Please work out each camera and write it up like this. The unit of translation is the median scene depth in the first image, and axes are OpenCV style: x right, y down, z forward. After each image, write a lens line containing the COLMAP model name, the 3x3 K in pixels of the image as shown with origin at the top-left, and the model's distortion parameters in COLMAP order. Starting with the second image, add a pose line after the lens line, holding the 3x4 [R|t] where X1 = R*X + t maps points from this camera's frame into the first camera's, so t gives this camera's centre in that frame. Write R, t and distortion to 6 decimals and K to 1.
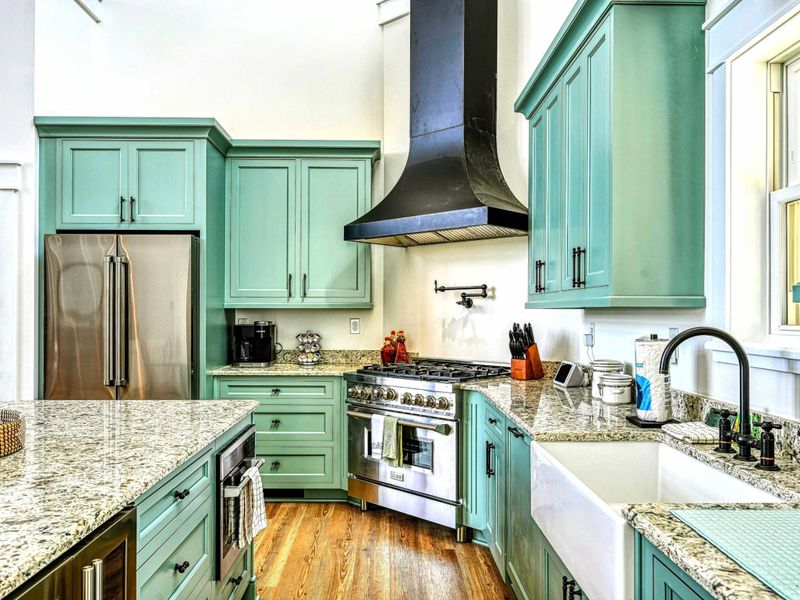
lens RADIAL K [[606.0, 0, 397.5], [0, 606.0, 312.6], [0, 0, 1]] dist [-0.002388, 0.000616]
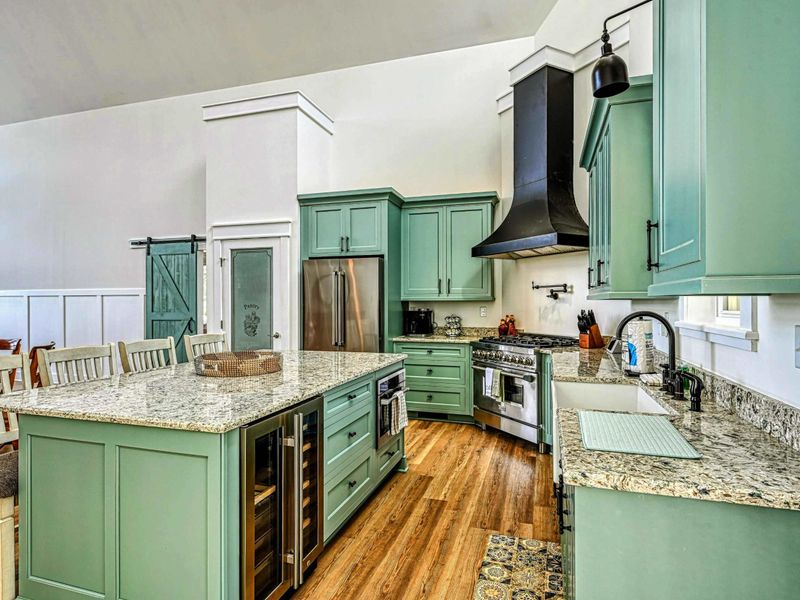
lens RADIAL K [[435.2, 0, 417.8], [0, 435.2, 303.5], [0, 0, 1]] dist [0.000396, -0.000016]
pose [[0.954786, -0.003639, -0.297272, 0.127089], [0.003956, 0.999992, 0.000463, 0.000066], [0.297268, -0.001618, 0.954793, -0.131788]]
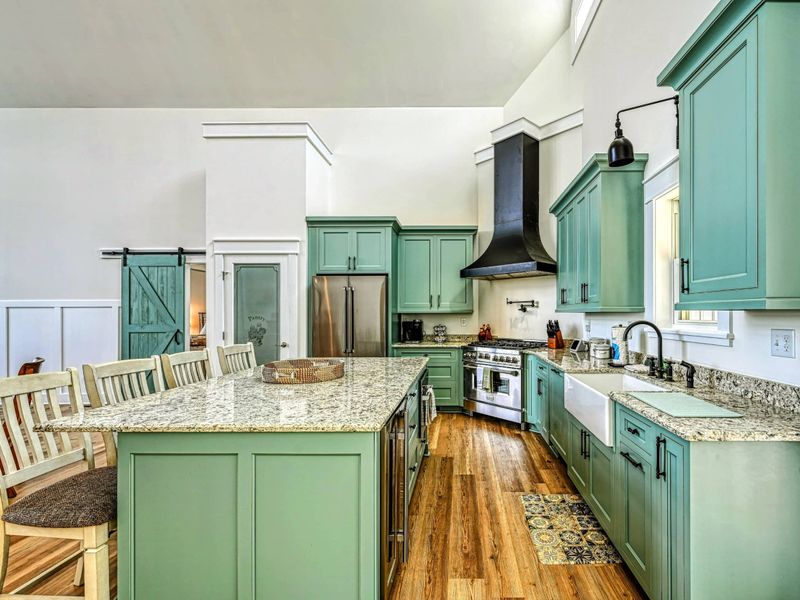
lens RADIAL K [[360.3, 0, 462.8], [0, 360.3, 314.7], [0, 0, 1]] dist [0.000131, -0.000011]
pose [[0.999890, -0.004371, -0.014173, -0.071625], [0.004374, 0.999990, 0.000193, -0.001123], [0.014172, -0.000255, 0.999900, -0.173465]]
